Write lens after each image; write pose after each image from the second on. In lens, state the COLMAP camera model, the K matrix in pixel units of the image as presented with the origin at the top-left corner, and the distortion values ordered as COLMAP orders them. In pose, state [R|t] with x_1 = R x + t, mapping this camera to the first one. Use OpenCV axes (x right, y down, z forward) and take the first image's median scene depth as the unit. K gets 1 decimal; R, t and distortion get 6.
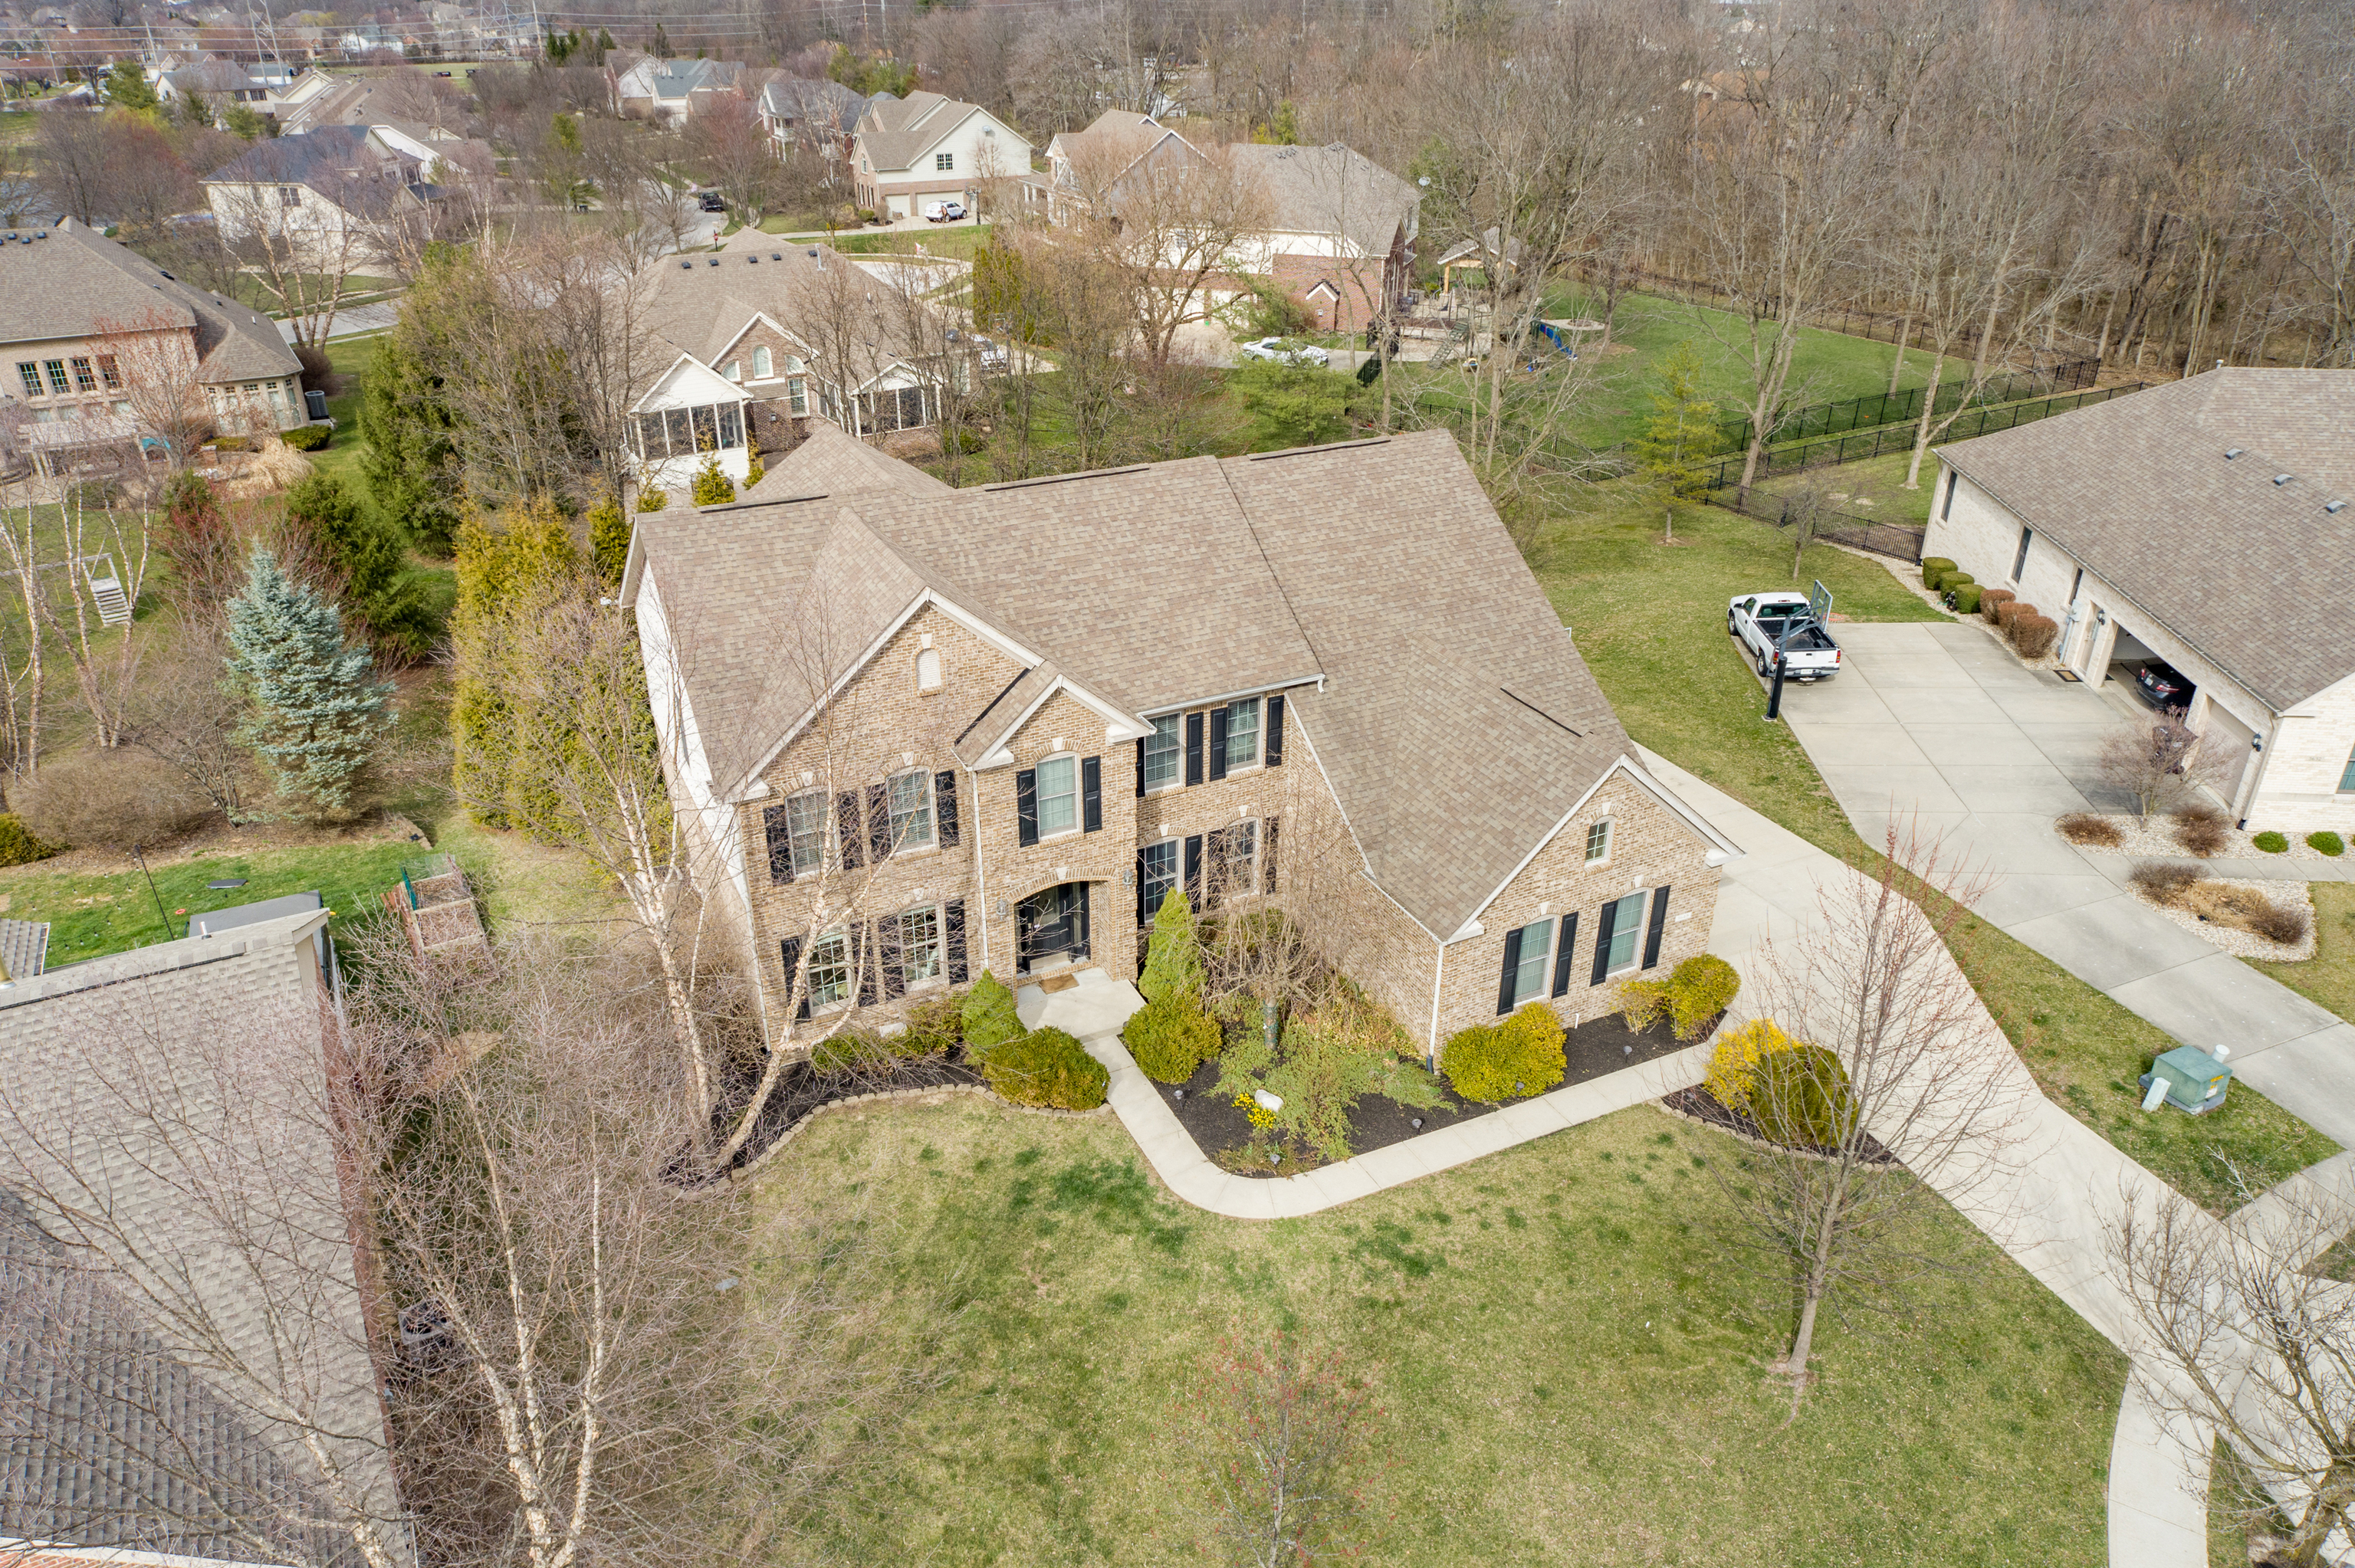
lens RADIAL K [[1598.9, 0, 1174.4], [0, 1598.9, 776.3], [0, 0, 1]] dist [-0.009676, 0.021882]
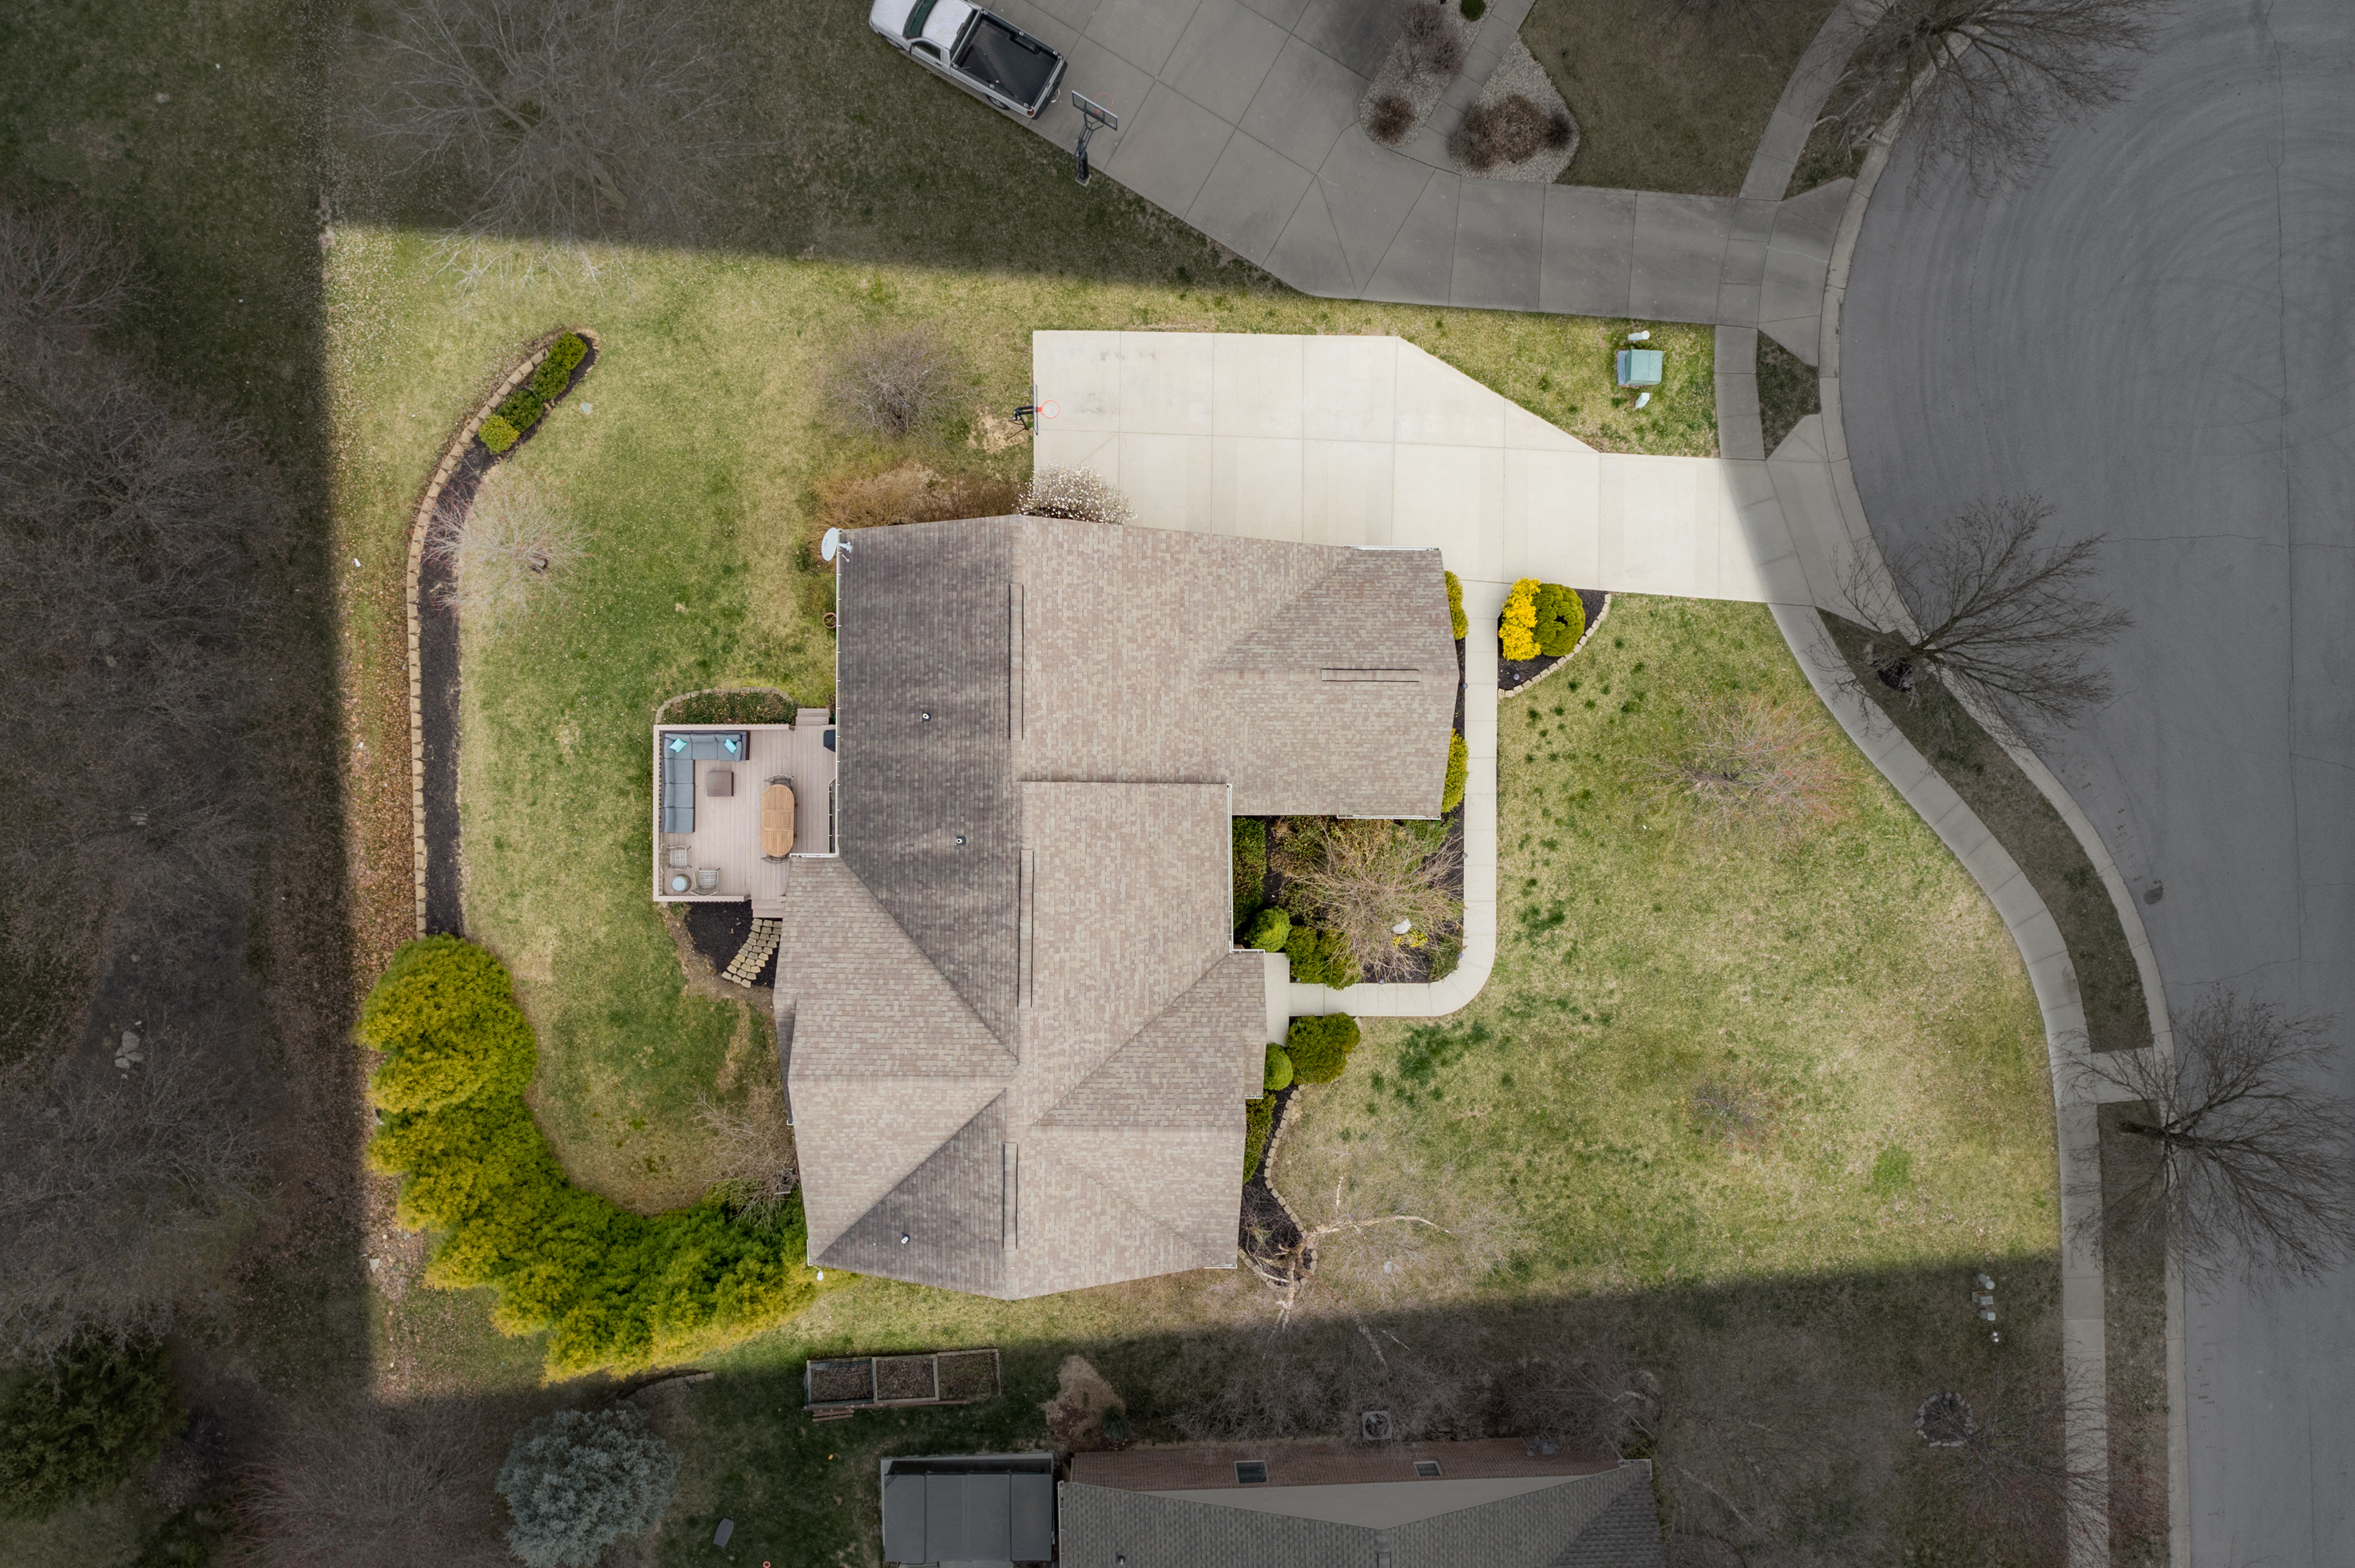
lens RADIAL K [[1626.0, 0, 1176.5], [0, 1626.0, 772.3], [0, 0, 1]] dist [-0.000231, 0.006483]
pose [[0.445128, -0.895420, 0.009173, 0.077959], [0.387841, 0.202015, 0.899316, -1.274988], [-0.807119, -0.396753, 0.437203, 0.522724]]
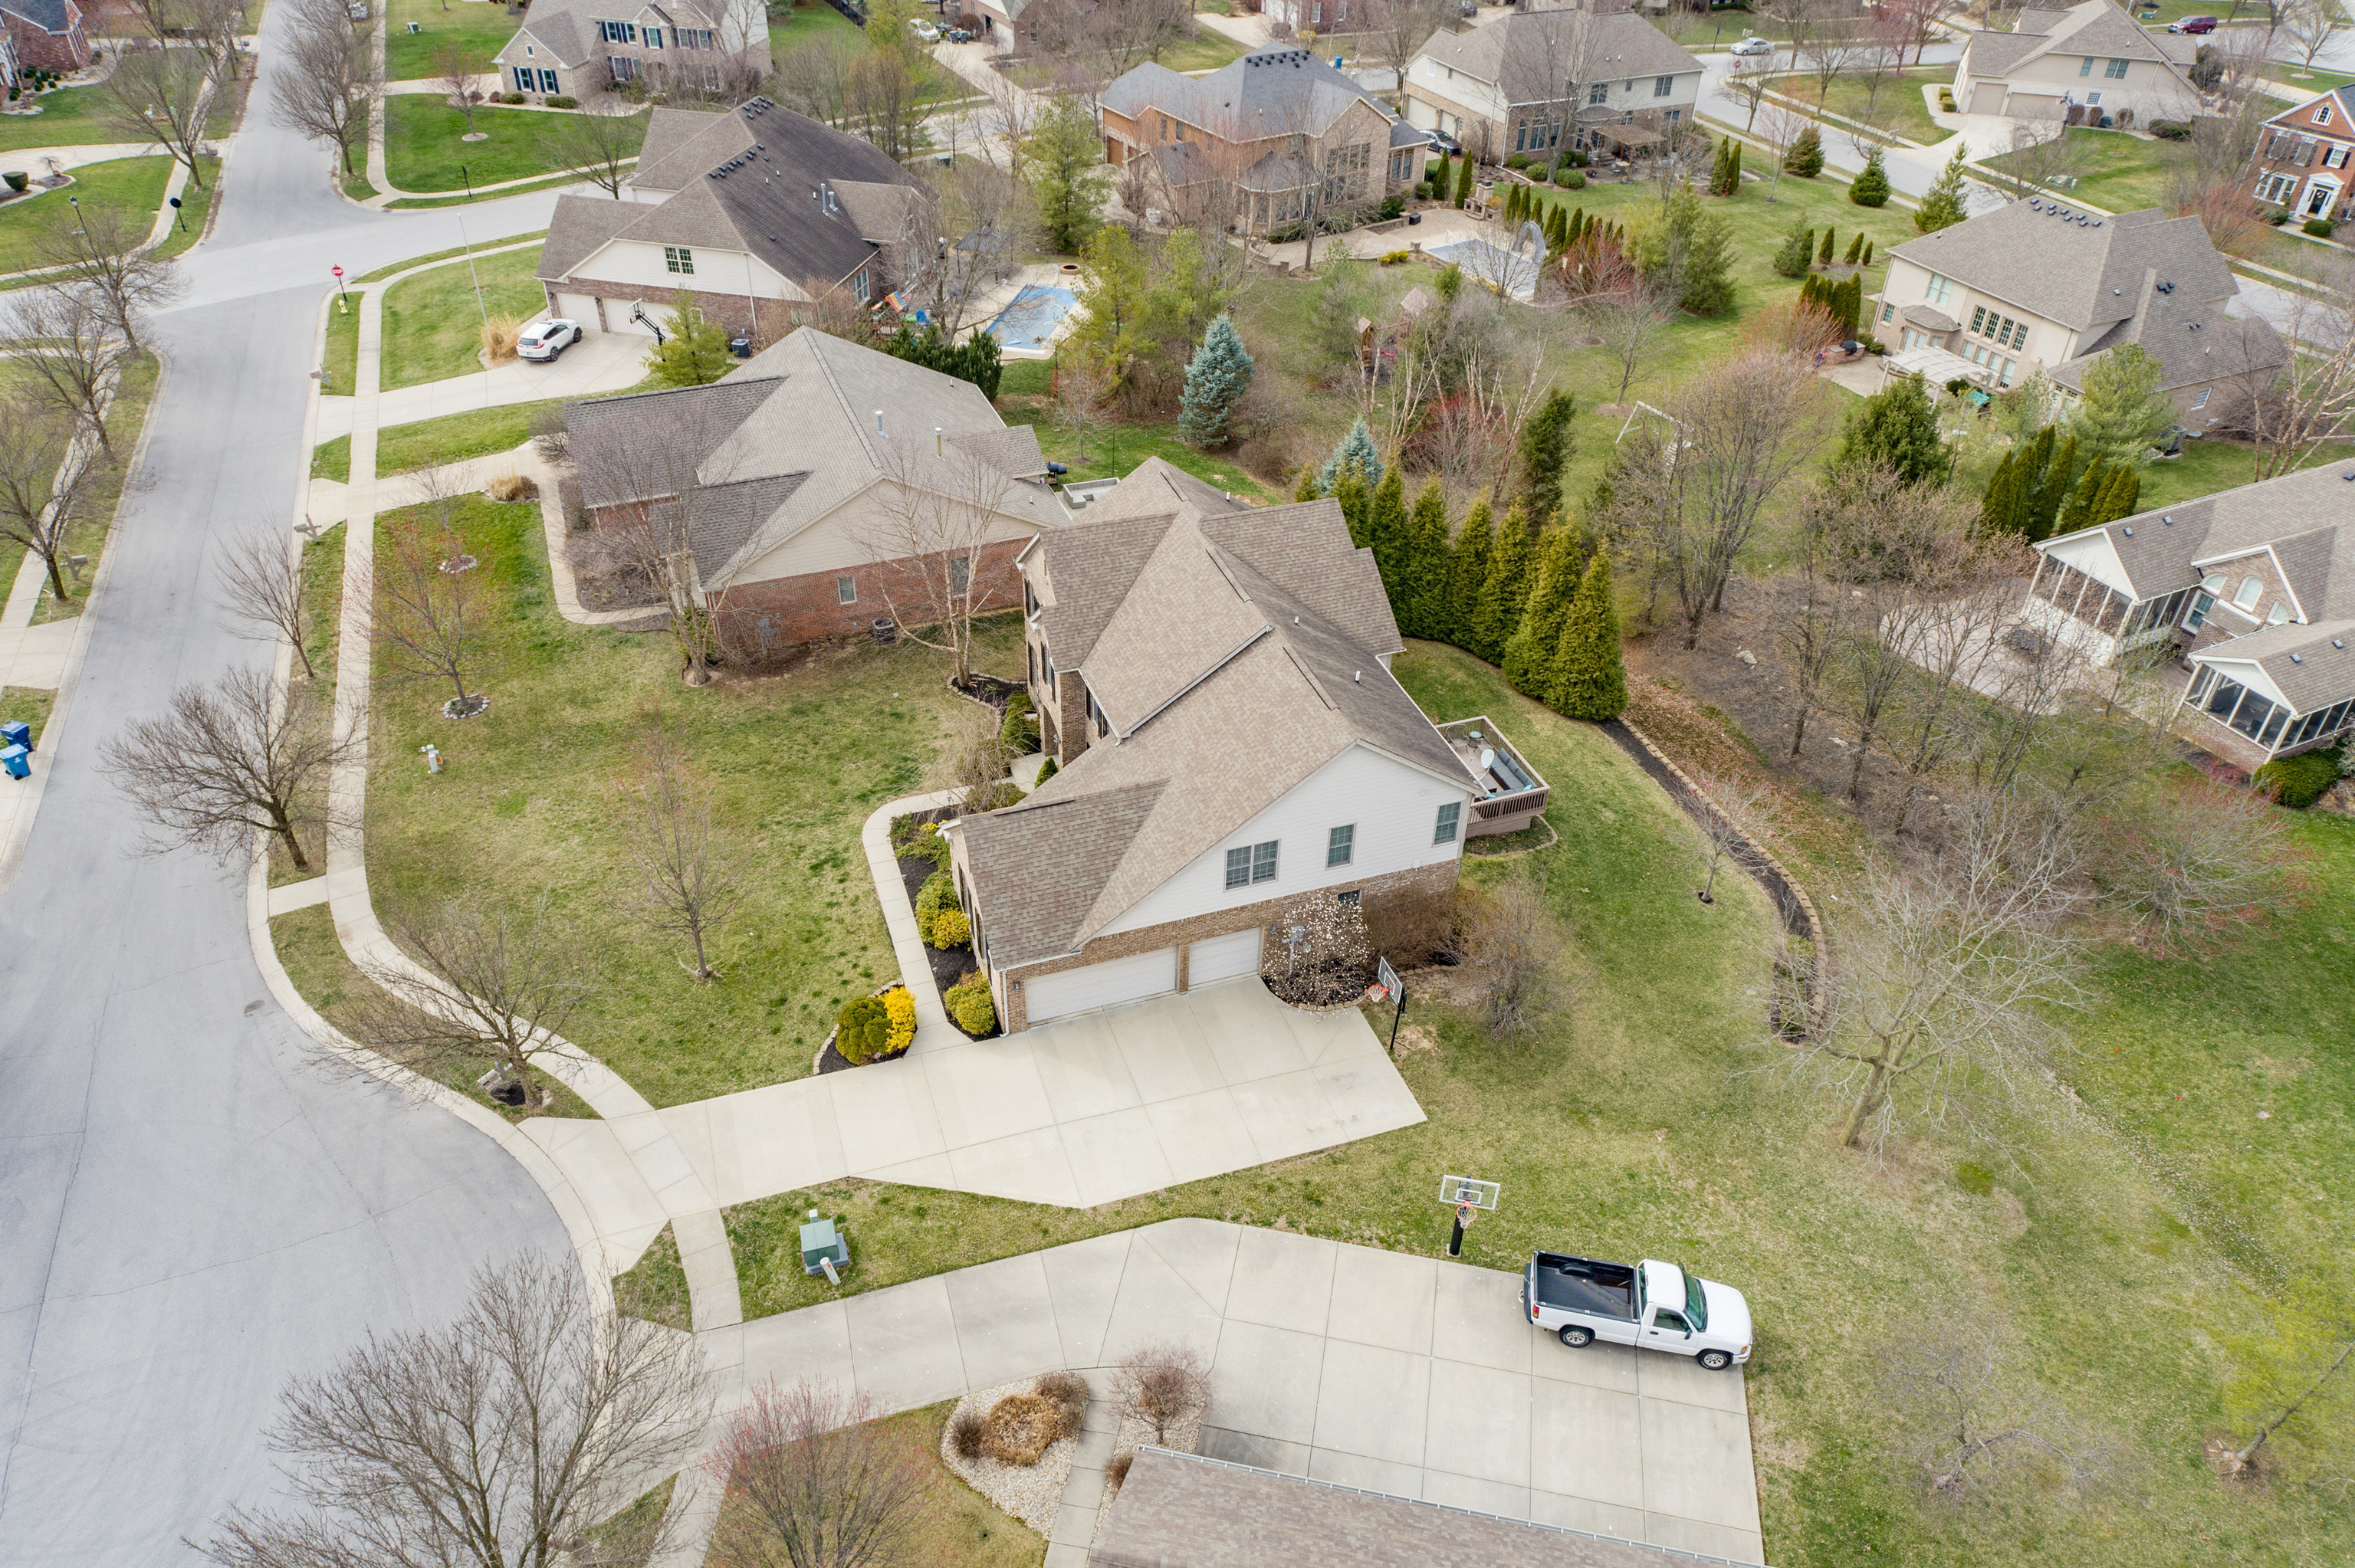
lens RADIAL K [[1598.9, 0, 1174.4], [0, 1598.9, 776.3], [0, 0, 1]] dist [-0.009676, 0.021882]
pose [[-0.121473, 0.589314, -0.798720, 1.456205], [-0.464011, 0.677628, 0.570539, -1.023015], [0.877461, 0.439920, 0.191134, 0.811469]]
